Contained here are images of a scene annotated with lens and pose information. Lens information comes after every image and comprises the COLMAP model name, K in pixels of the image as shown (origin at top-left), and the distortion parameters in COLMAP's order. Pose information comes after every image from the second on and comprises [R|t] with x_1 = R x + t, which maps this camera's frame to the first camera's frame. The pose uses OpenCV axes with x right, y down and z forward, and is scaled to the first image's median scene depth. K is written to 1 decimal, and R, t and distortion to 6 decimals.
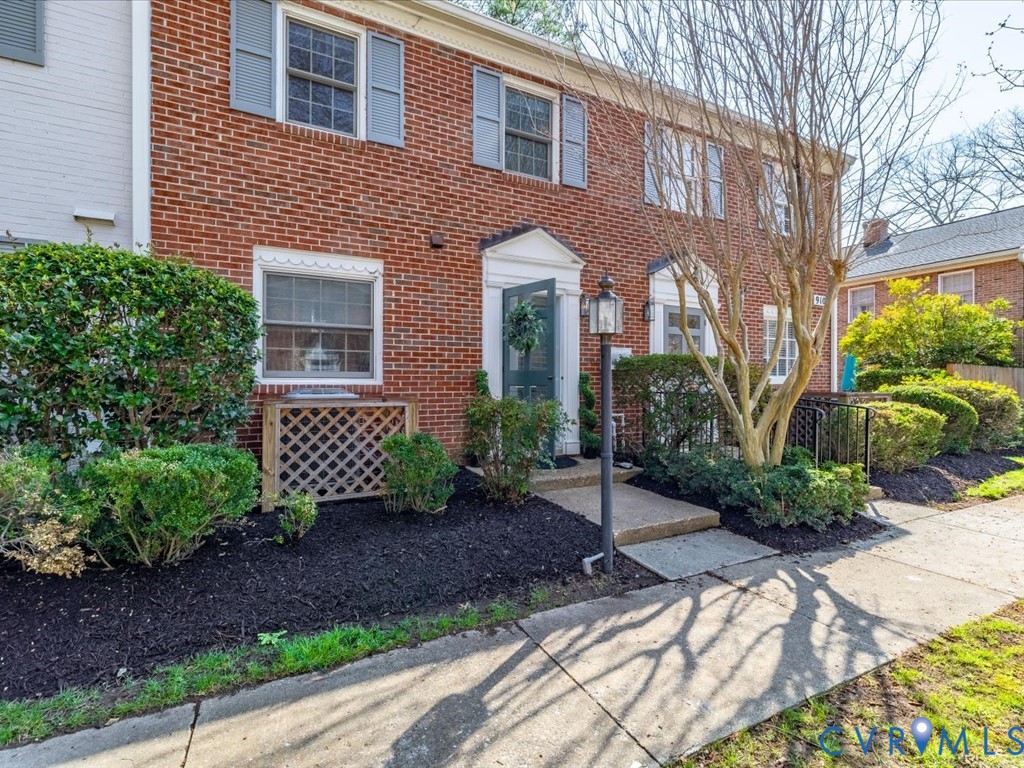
lens RADIAL K [[483.9, 0, 511.0], [0, 483.9, 382.7], [0, 0, 1]] dist [0.003691, -0.000503]
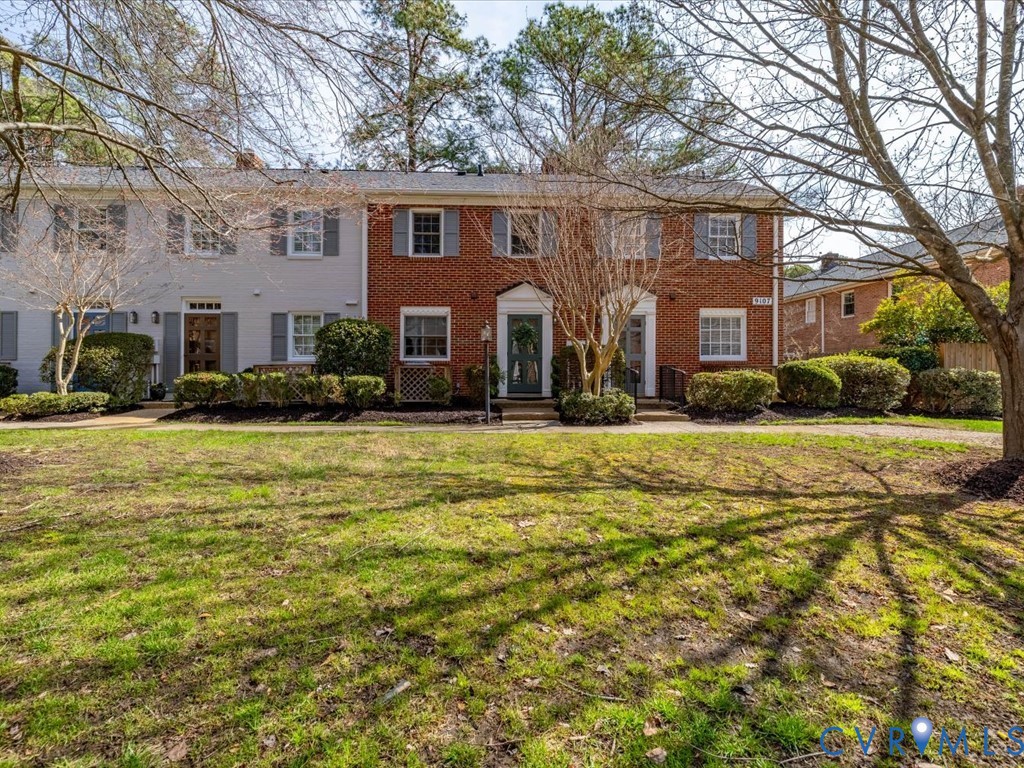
lens RADIAL K [[483.9, 0, 511.9], [0, 483.9, 377.5], [0, 0, 1]] dist [0.003691, -0.000503]
pose [[0.900907, 0.010569, -0.433883, 1.015342], [-0.000206, 0.999714, 0.023924, 0.030287], [0.434012, -0.021464, 0.900651, -0.968545]]
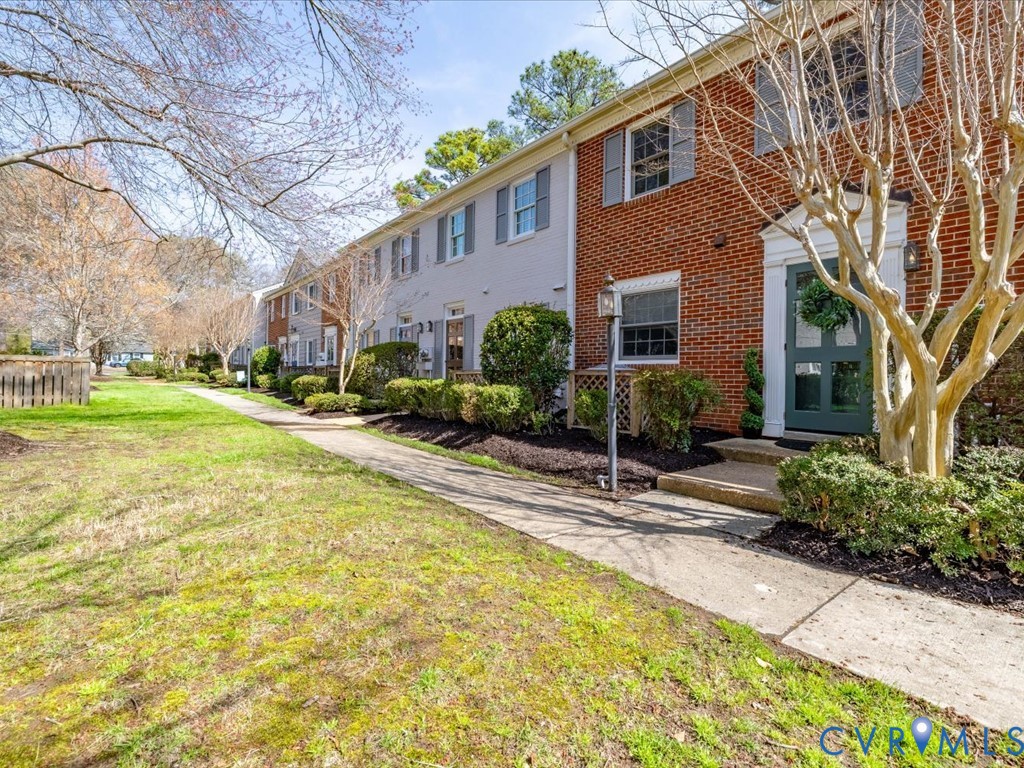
lens RADIAL K [[483.9, 0, 510.9], [0, 483.9, 375.9], [0, 0, 1]] dist [0.003691, -0.000503]
pose [[0.199219, 0.000815, -0.979955, 0.952306], [-0.014191, 0.999897, -0.002054, 0.047354], [0.979852, 0.014316, 0.199210, 0.287696]]
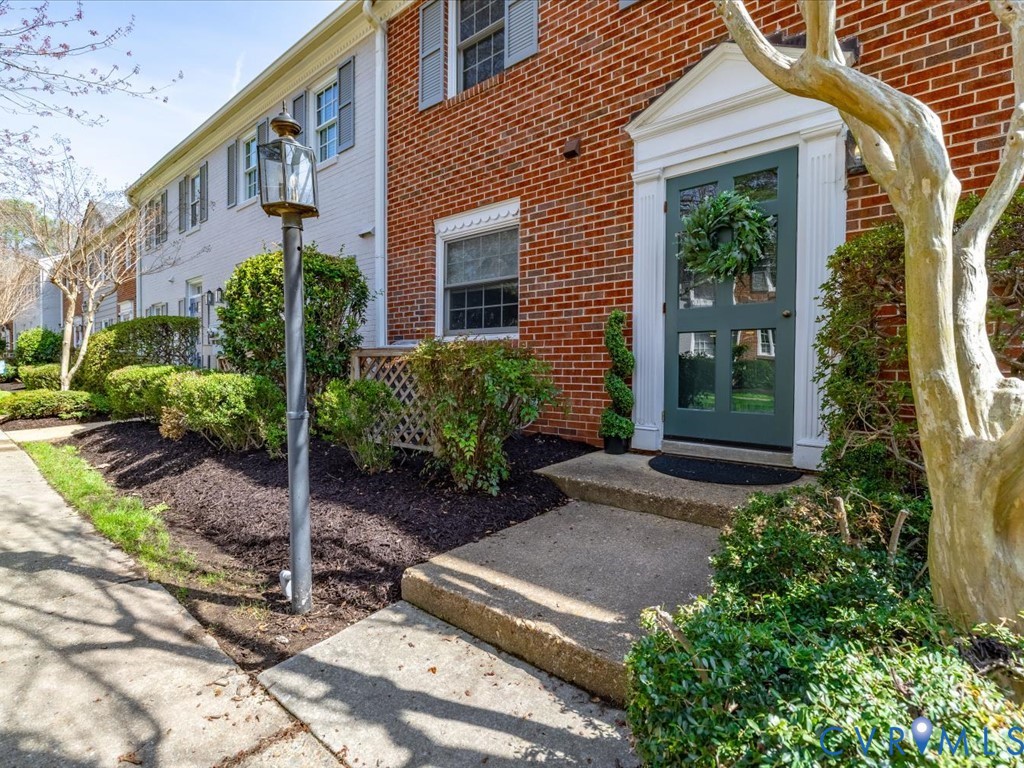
lens RADIAL K [[483.9, 0, 511.6], [0, 483.9, 375.1], [0, 0, 1]] dist [0.003691, -0.000503]
pose [[0.394236, 0.015517, -0.918878, 0.545855], [-0.006151, 0.999880, 0.014246, 0.058355], [0.918989, 0.000036, 0.394284, 0.646678]]
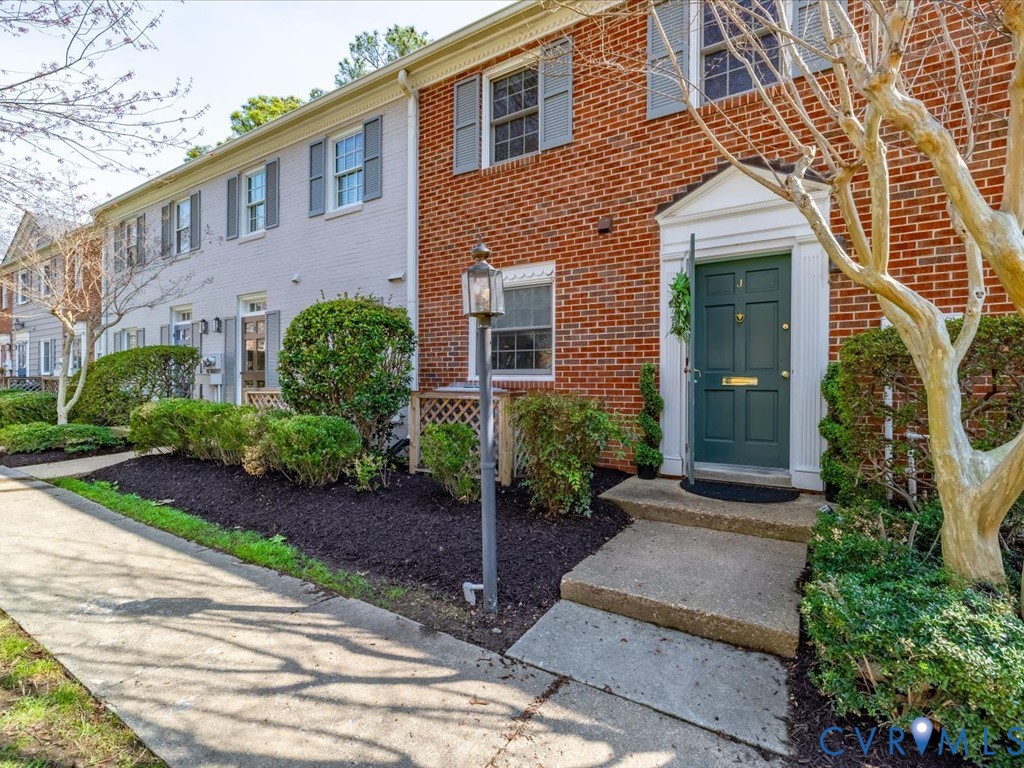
lens RADIAL K [[483.9, 0, 513.1], [0, 483.9, 383.0], [0, 0, 1]] dist [0.003691, -0.000503]
pose [[0.506418, 0.002571, -0.862284, 0.586791], [-0.003690, 0.999993, 0.000814, 0.008128], [0.862280, 0.002770, 0.506424, 0.404791]]
